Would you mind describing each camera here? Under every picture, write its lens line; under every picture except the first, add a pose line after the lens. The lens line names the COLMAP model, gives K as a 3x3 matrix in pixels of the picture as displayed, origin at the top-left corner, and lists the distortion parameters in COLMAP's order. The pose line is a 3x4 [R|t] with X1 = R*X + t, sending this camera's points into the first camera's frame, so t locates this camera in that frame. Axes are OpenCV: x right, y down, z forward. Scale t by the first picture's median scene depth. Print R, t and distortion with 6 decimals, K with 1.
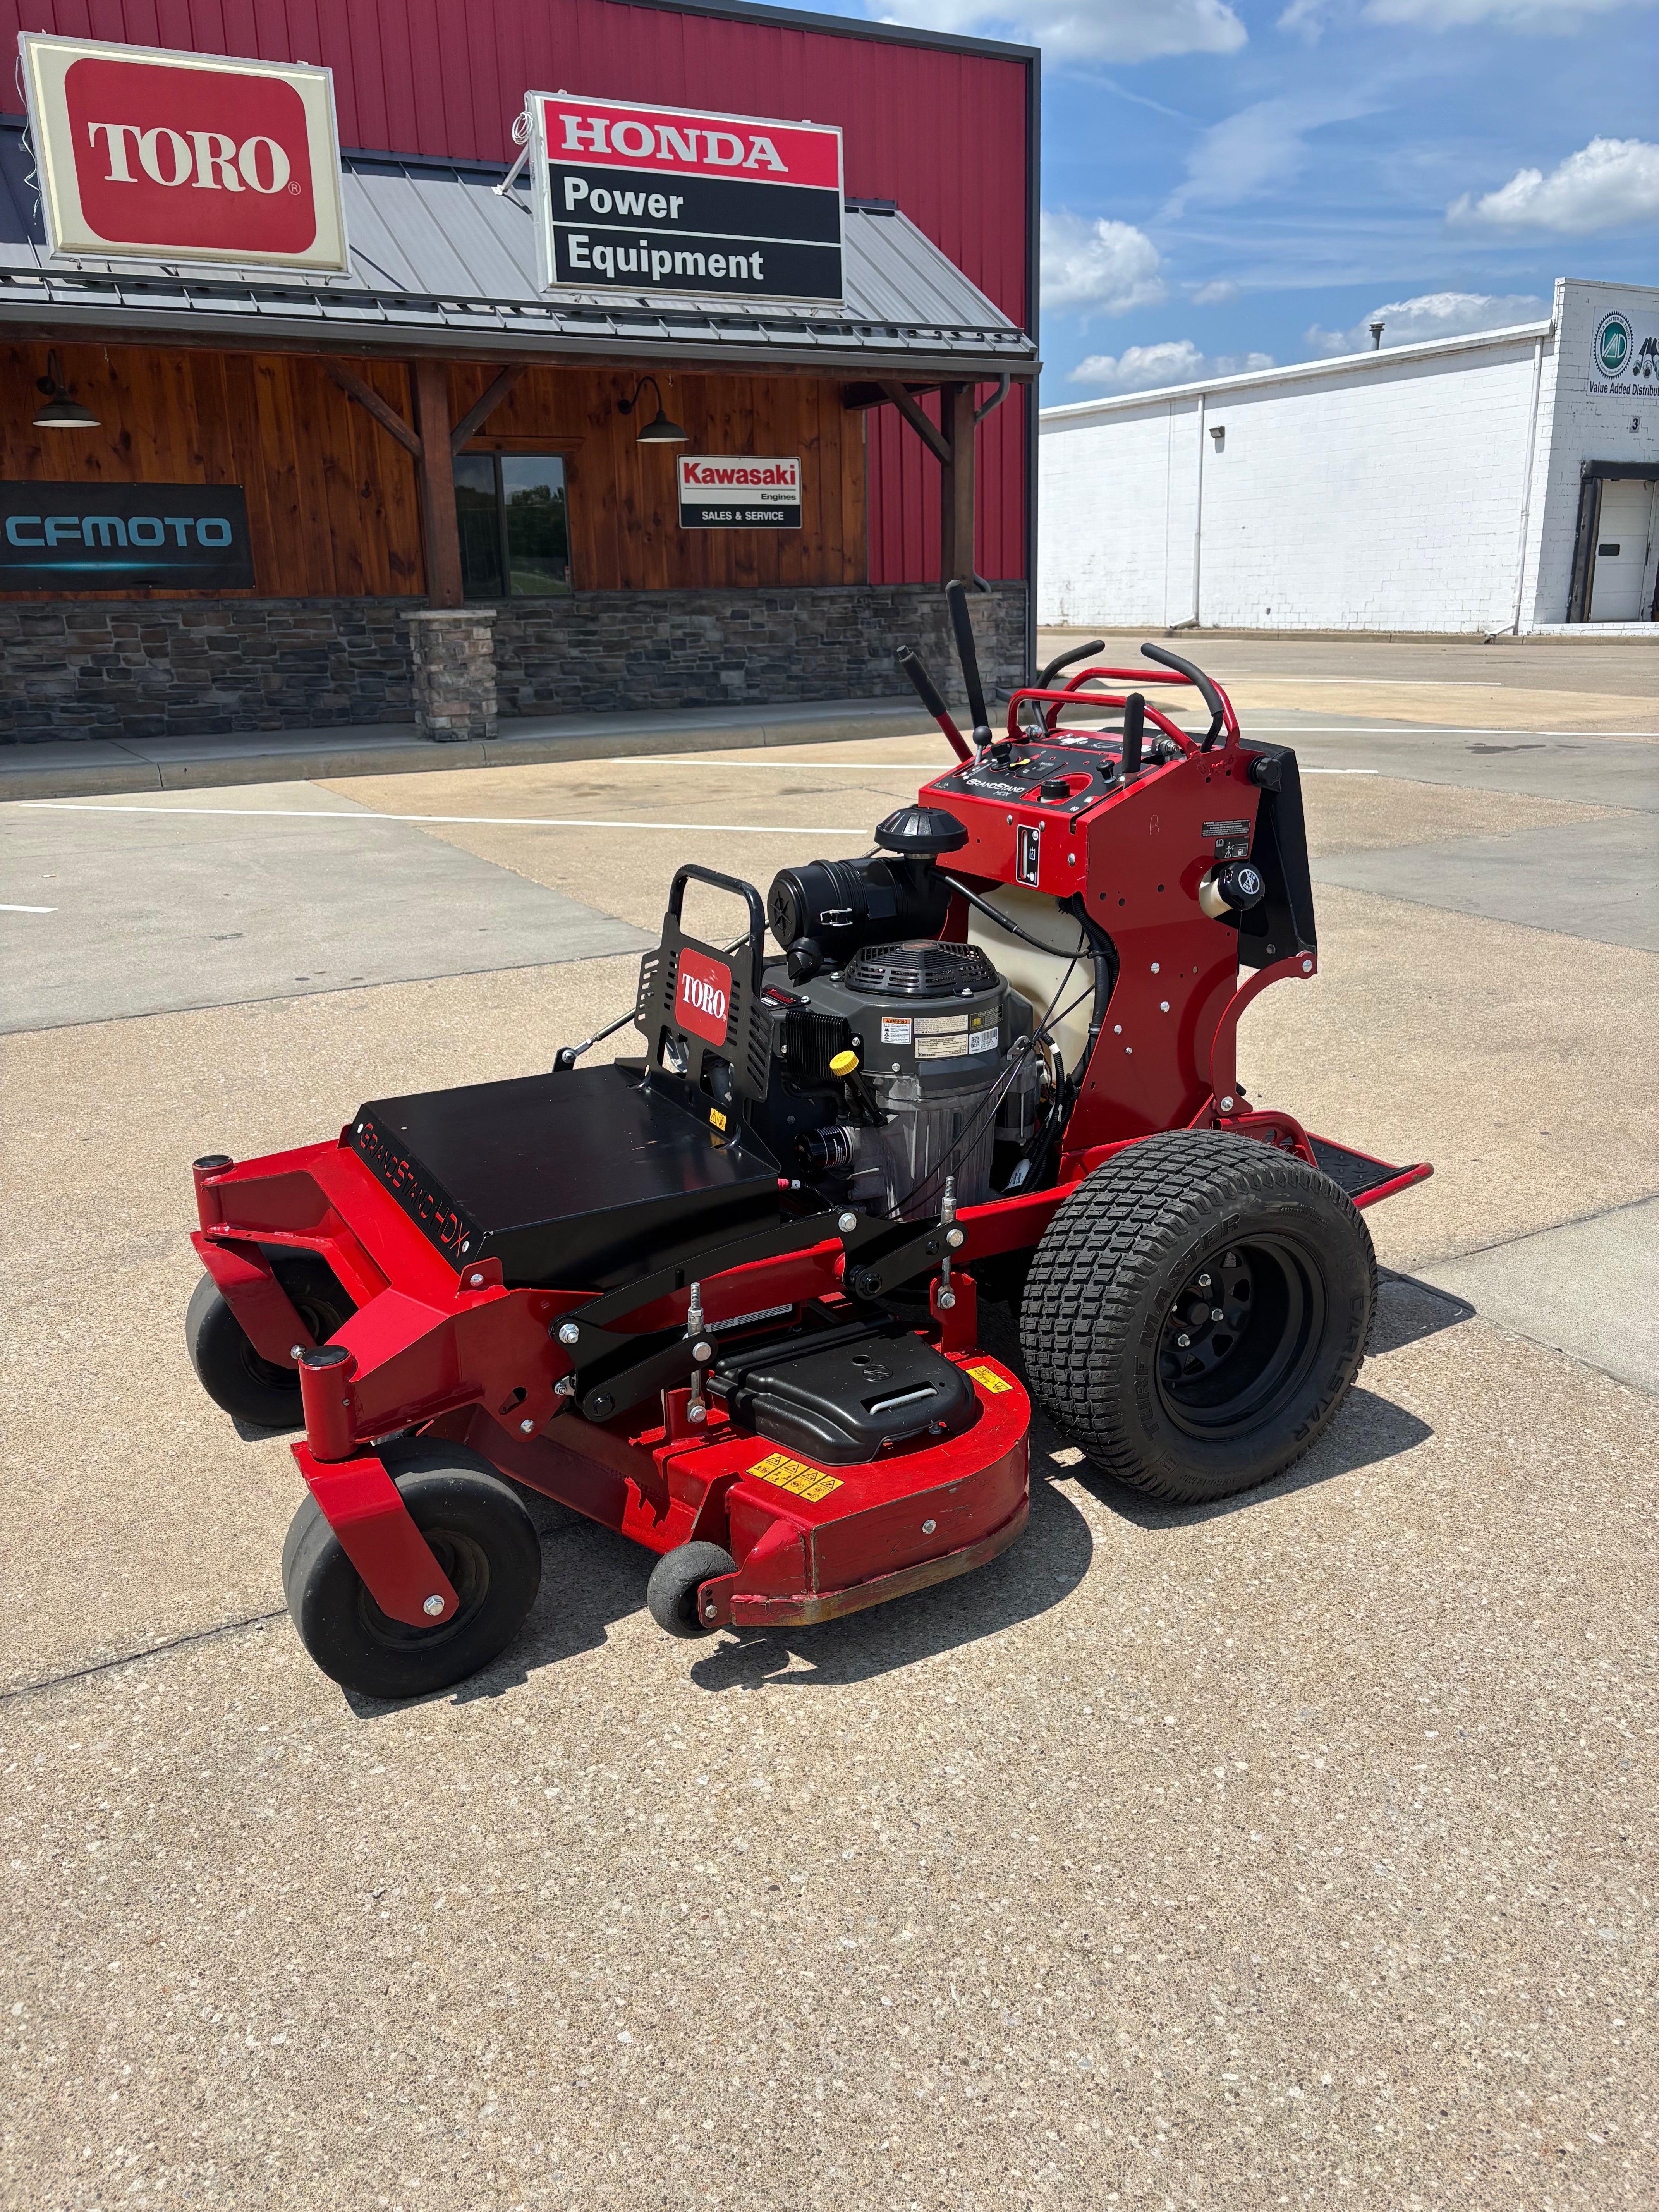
lens RADIAL K [[1668.8, 0, 834.4], [0, 1668.8, 1069.5], [0, 0, 1]] dist [0.061323, -0.069895]
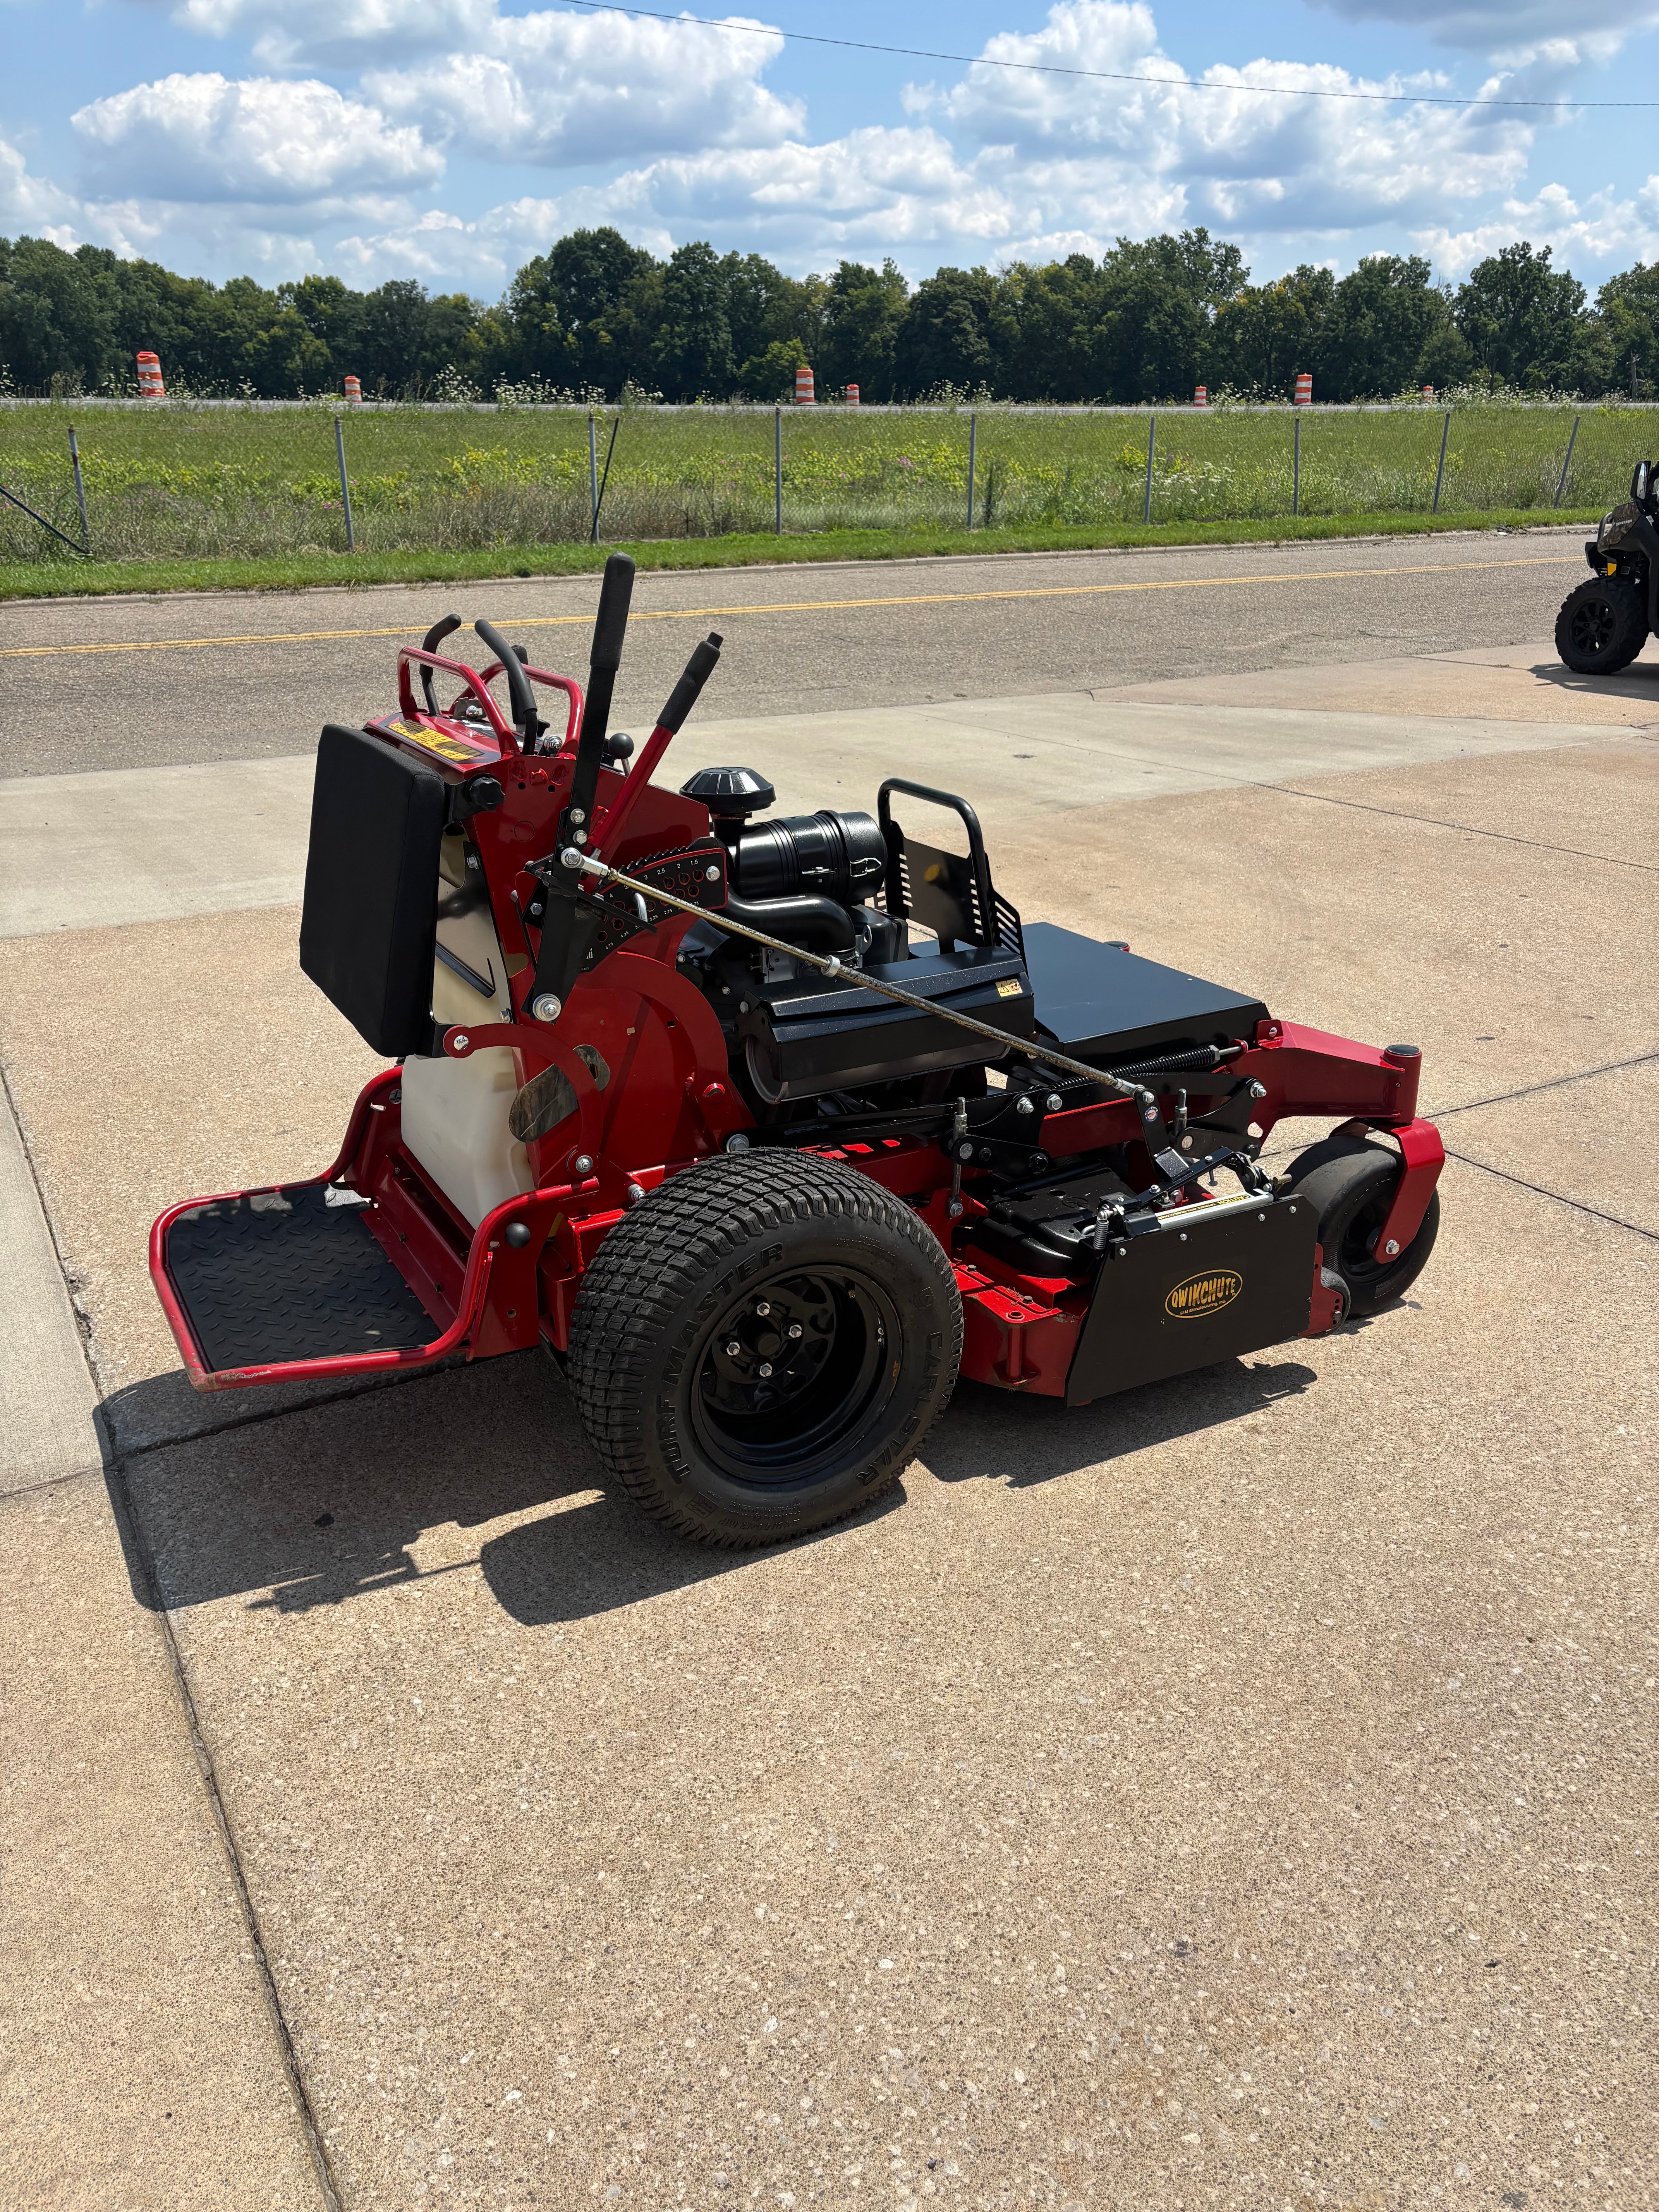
lens RADIAL K [[1668.8, 0, 831.7], [0, 1668.8, 1103.9], [0, 0, 1]] dist [0.061323, -0.069895]
pose [[-0.999569, 0.027629, 0.009887, -0.012246], [0.027879, 0.789003, 0.613756, -0.572157], [0.009156, 0.613767, -0.789434, 1.809720]]
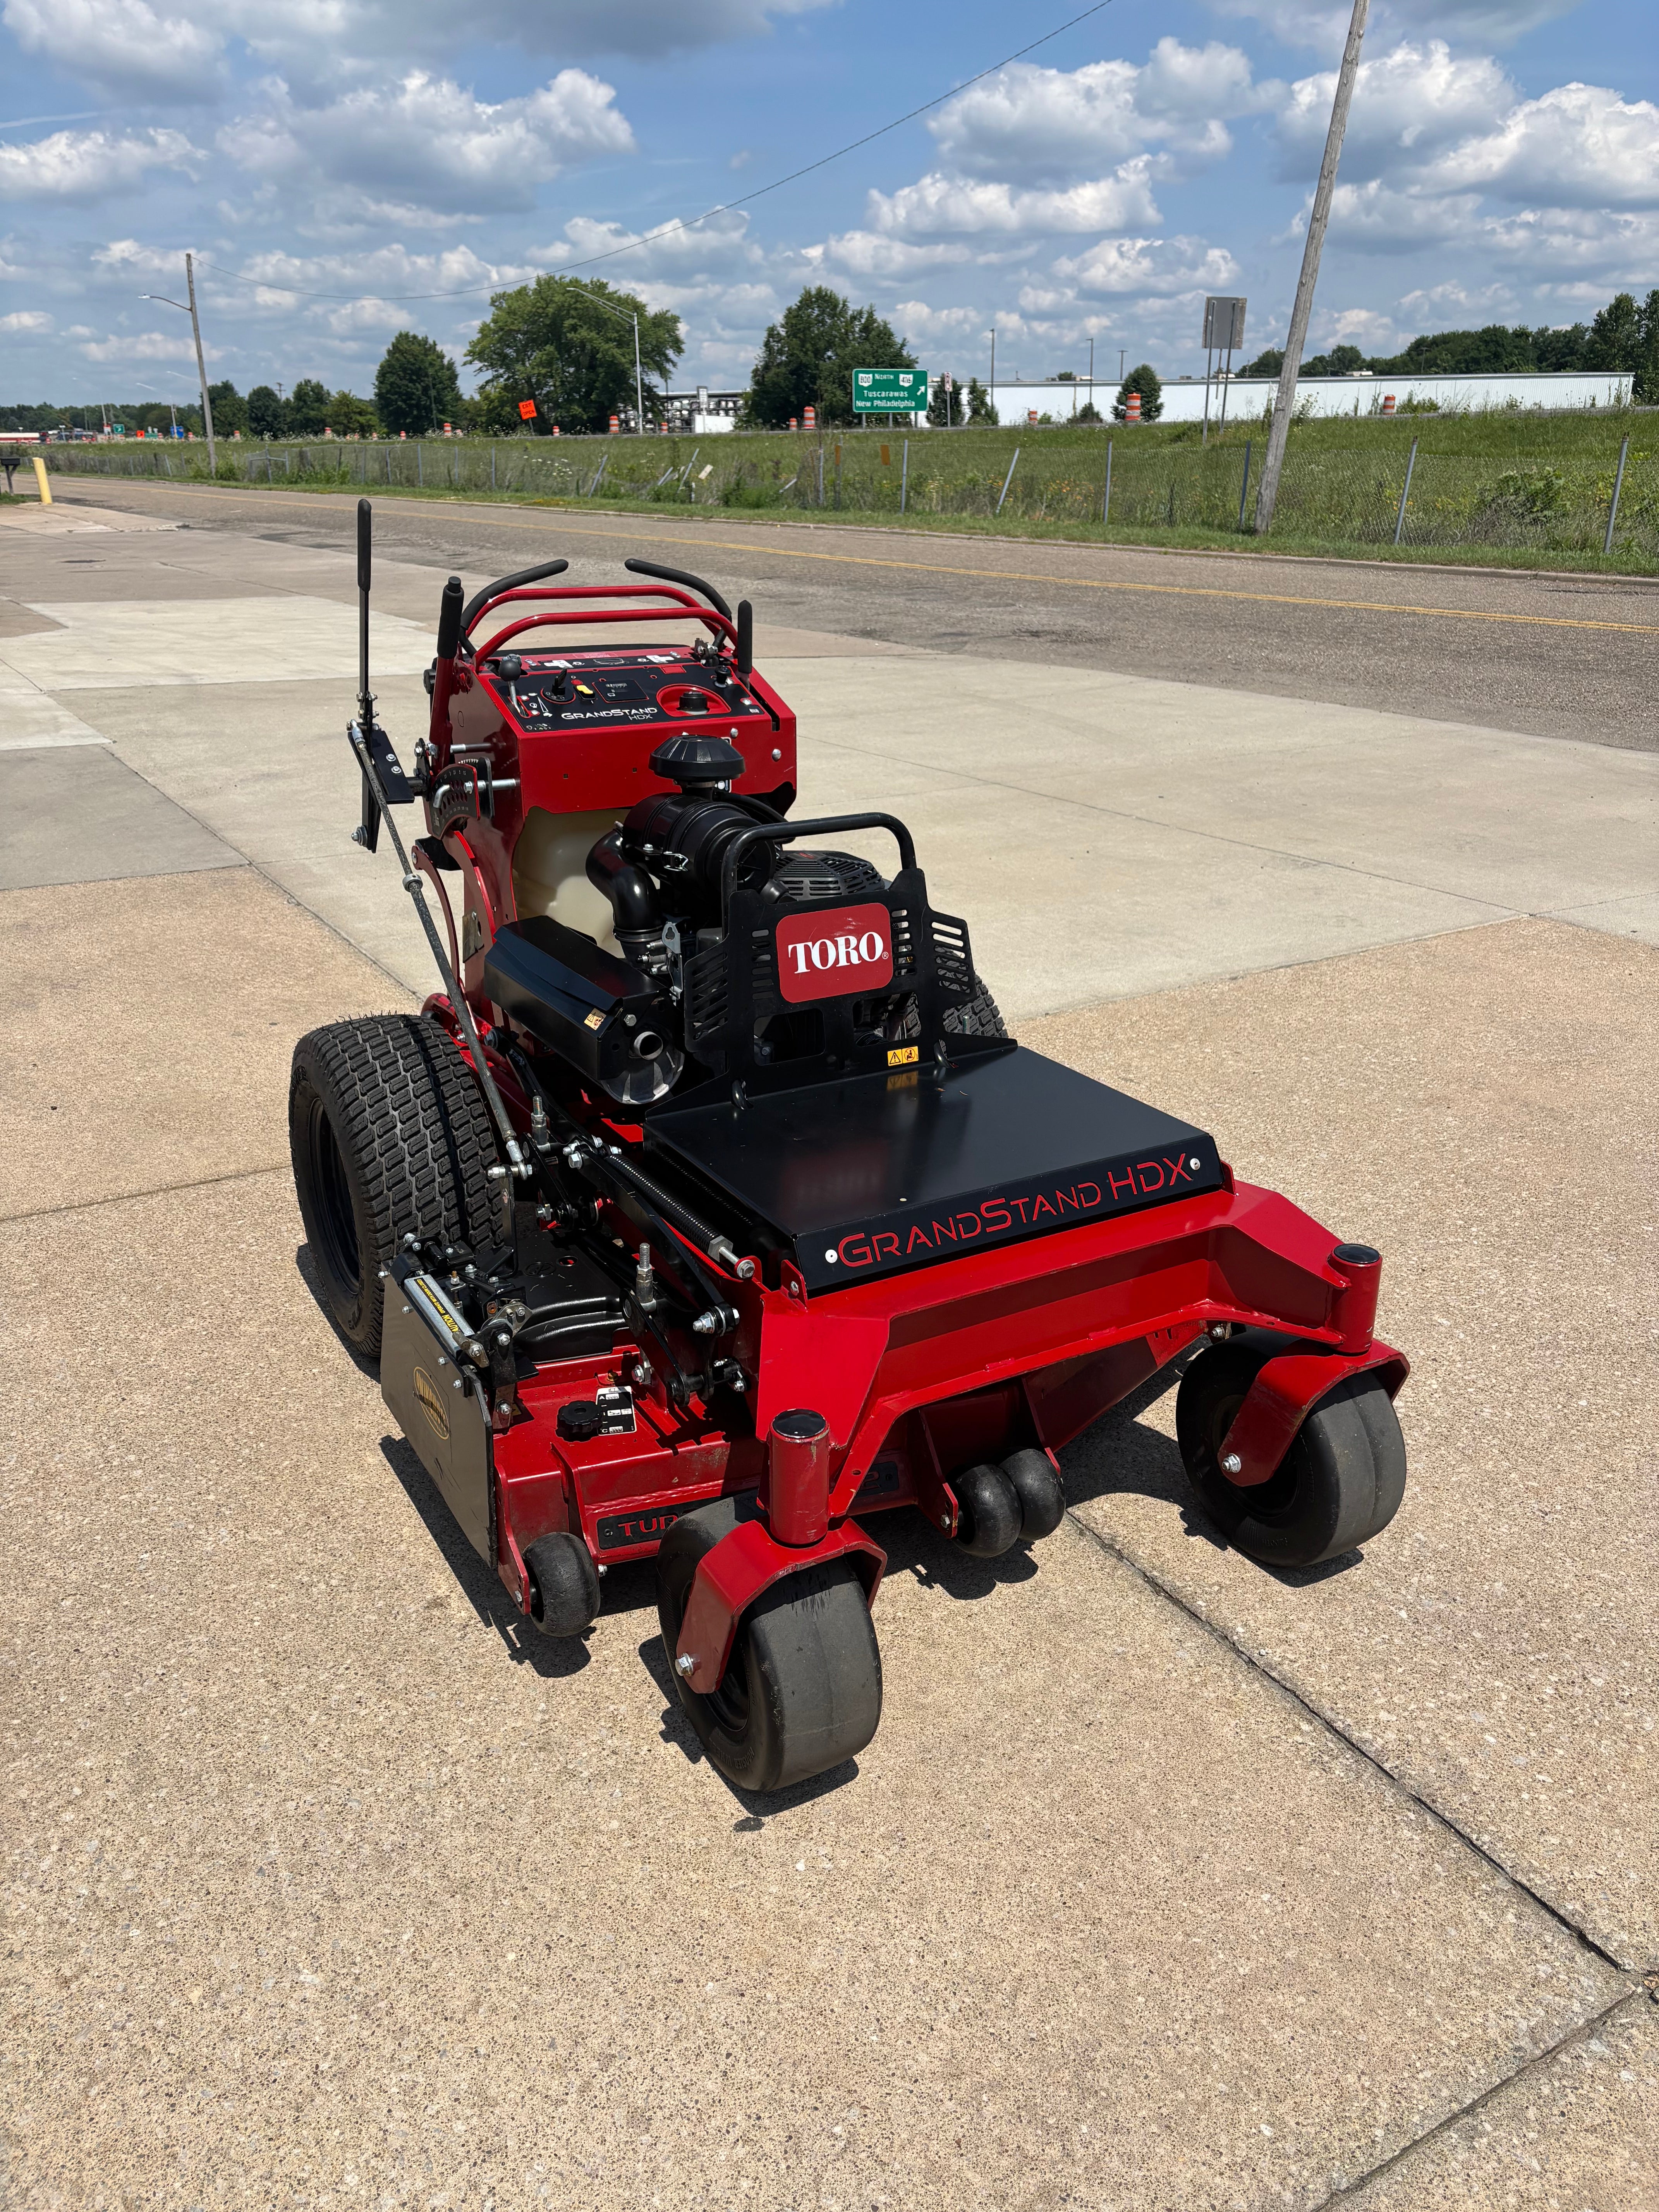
lens RADIAL K [[1668.8, 0, 838.9], [0, 1668.8, 1076.7], [0, 0, 1]] dist [0.061323, -0.069895]
pose [[-0.034615, -0.327496, 0.944218, -0.898785], [0.284156, 0.902566, 0.323466, -0.258322], [-0.958153, 0.279502, 0.061818, 0.880989]]
